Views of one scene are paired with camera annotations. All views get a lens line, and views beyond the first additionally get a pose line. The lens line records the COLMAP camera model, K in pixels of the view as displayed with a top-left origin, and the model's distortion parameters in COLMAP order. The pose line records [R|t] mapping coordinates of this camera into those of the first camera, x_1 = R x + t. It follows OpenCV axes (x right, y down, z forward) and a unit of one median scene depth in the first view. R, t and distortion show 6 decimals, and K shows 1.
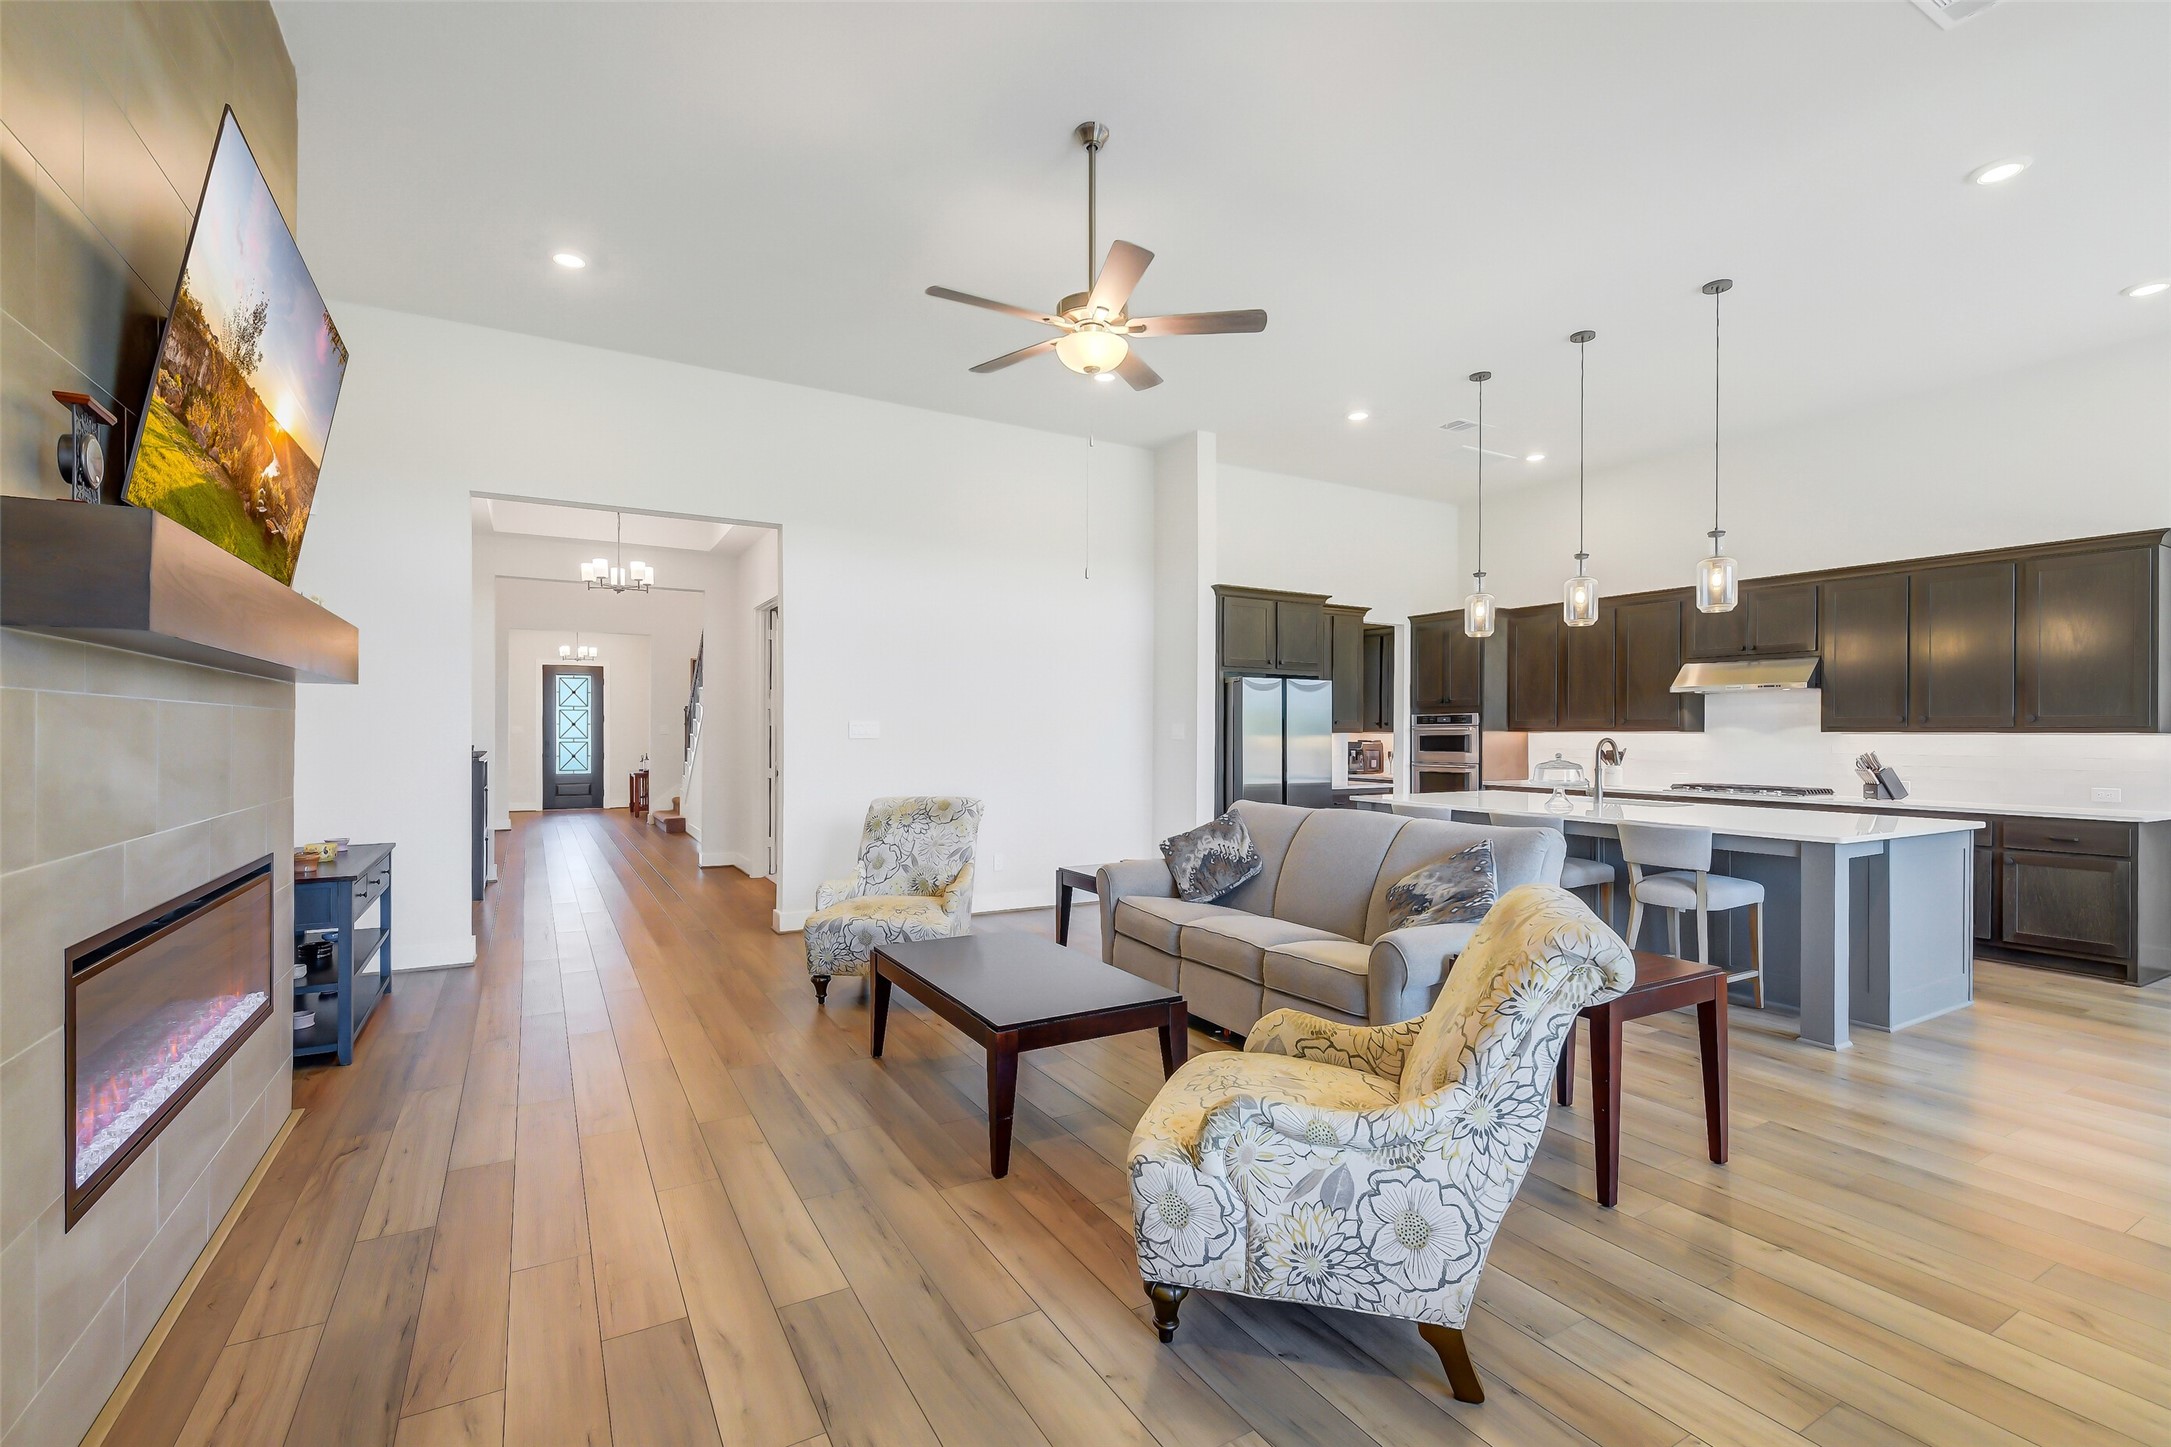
lens RADIAL K [[977.4, 0, 1073.3], [0, 977.4, 737.2], [0, 0, 1]] dist [0.005874, -0.000300]
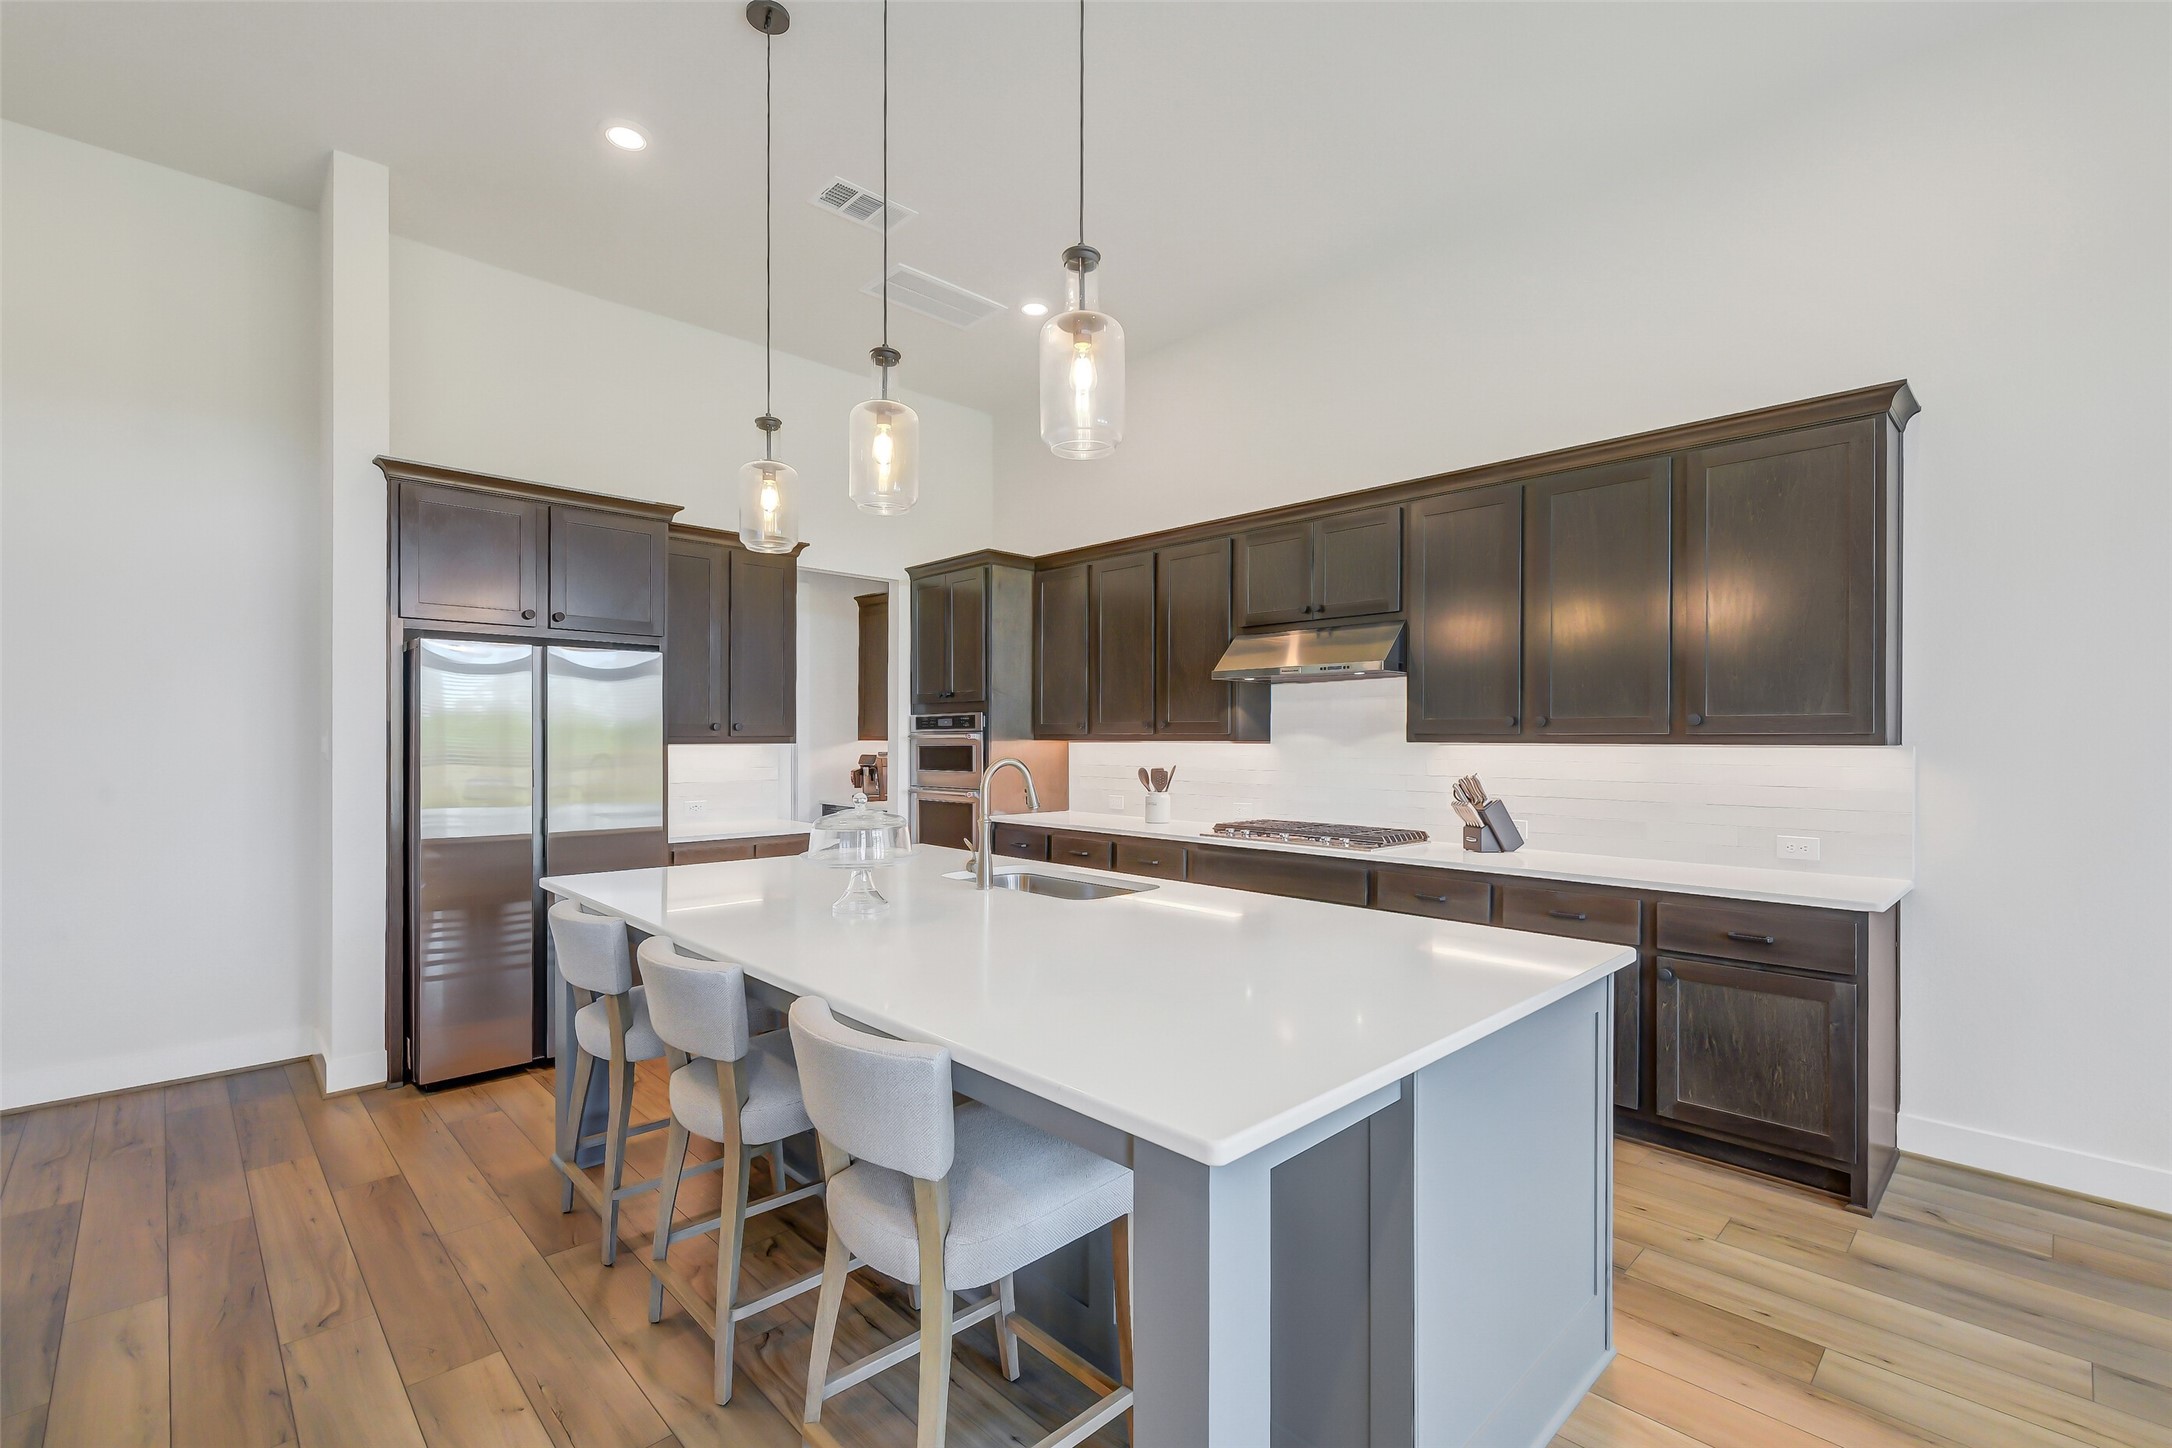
lens RADIAL K [[984.6, 0, 1053.0], [0, 984.6, 752.9], [0, 0, 1]] dist [0.003948, 0.001585]
pose [[0.972240, -0.003554, 0.233958, 0.296233], [0.000994, 0.999938, 0.011060, -0.004720], [-0.233983, -0.010520, 0.972184, 0.330383]]
